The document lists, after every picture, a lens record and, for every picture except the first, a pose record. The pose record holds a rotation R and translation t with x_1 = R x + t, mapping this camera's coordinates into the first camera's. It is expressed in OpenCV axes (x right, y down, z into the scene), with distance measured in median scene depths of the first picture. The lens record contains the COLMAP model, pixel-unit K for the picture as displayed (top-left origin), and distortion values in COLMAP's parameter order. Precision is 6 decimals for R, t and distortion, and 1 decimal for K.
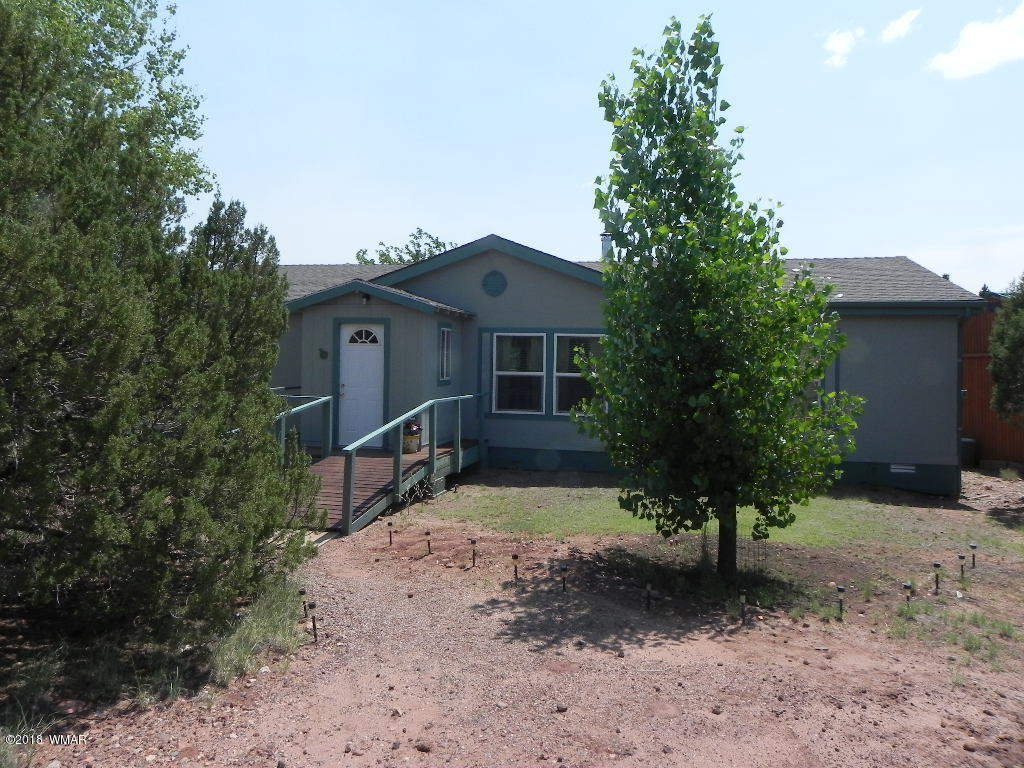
lens RADIAL K [[762.9, 0, 513.0], [0, 762.9, 364.3], [0, 0, 1]] dist [-0.013547, -0.003574]
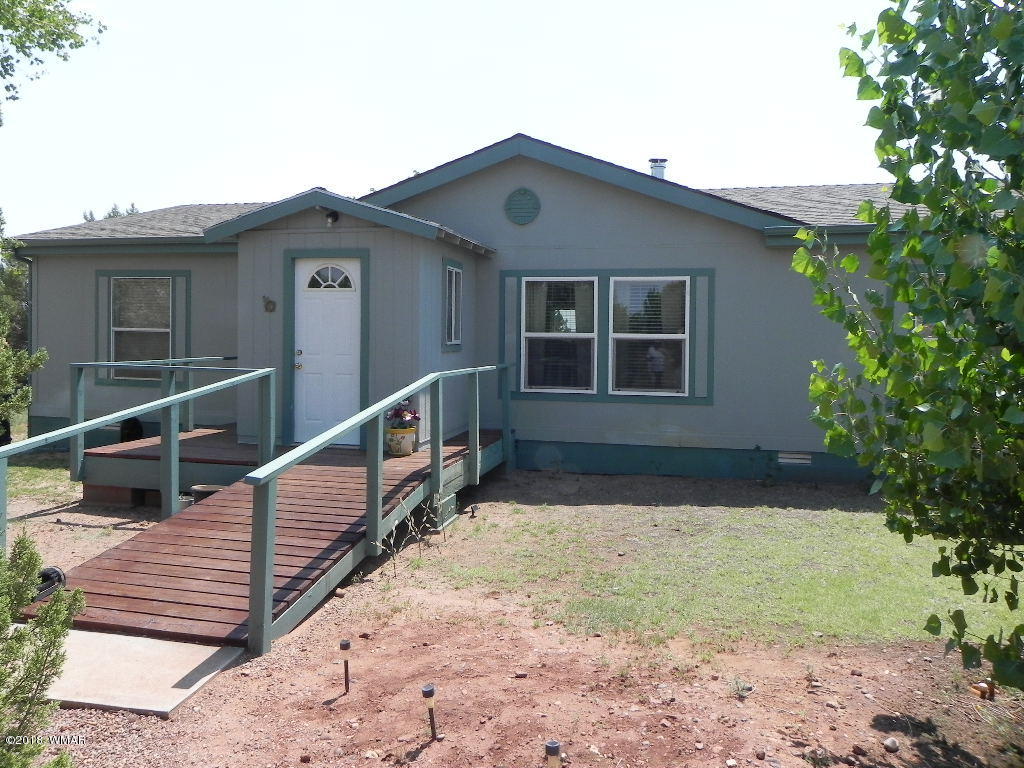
lens RADIAL K [[762.9, 0, 513.0], [0, 762.9, 364.3], [0, 0, 1]] dist [-0.013547, -0.003574]
pose [[0.999979, -0.005961, -0.002407, -0.037508], [0.006034, 0.999482, 0.031619, 0.019036], [0.002218, -0.031633, 0.999497, 0.348684]]
